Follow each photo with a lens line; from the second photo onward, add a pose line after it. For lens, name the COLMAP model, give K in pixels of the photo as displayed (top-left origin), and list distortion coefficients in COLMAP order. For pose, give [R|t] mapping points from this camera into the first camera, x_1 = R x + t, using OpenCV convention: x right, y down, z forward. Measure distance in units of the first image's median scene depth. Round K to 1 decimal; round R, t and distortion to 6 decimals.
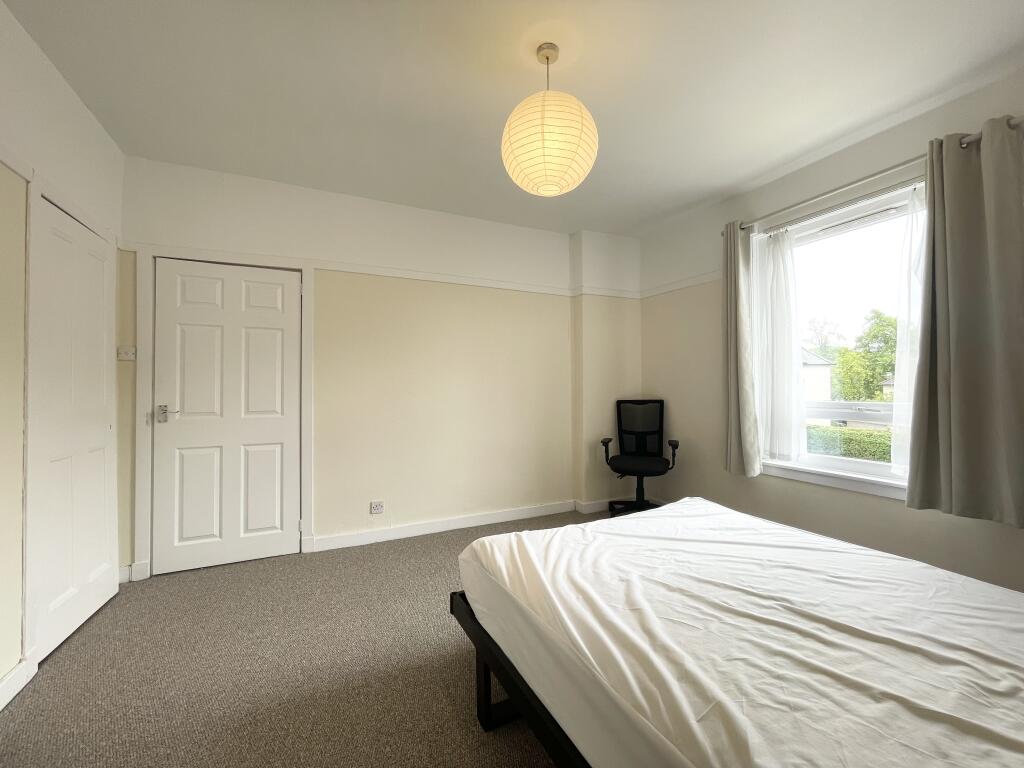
lens RADIAL K [[417.4, 0, 509.7], [0, 417.4, 381.6], [0, 0, 1]] dist [0.008179, -0.000537]
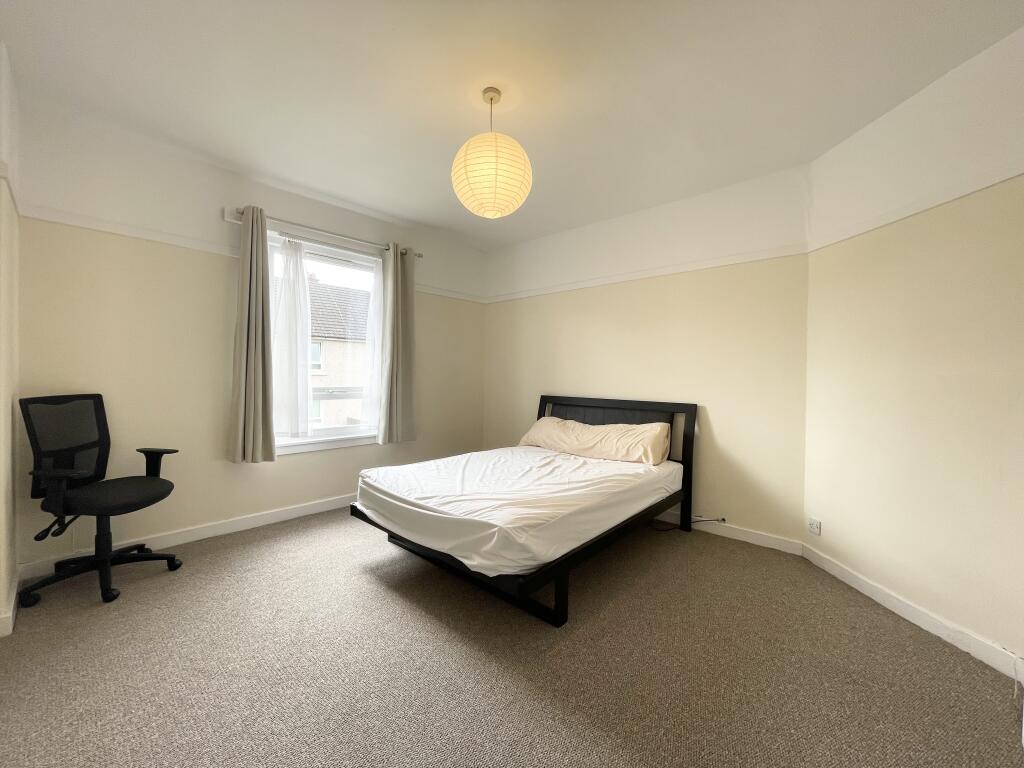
lens RADIAL K [[417.4, 0, 507.5], [0, 417.4, 380.3], [0, 0, 1]] dist [0.008179, -0.000537]
pose [[-0.349601, -0.008702, 0.936858, -0.473980], [-0.018835, 0.999820, 0.002258, 0.008297], [-0.936709, -0.016856, -0.349702, 0.619343]]
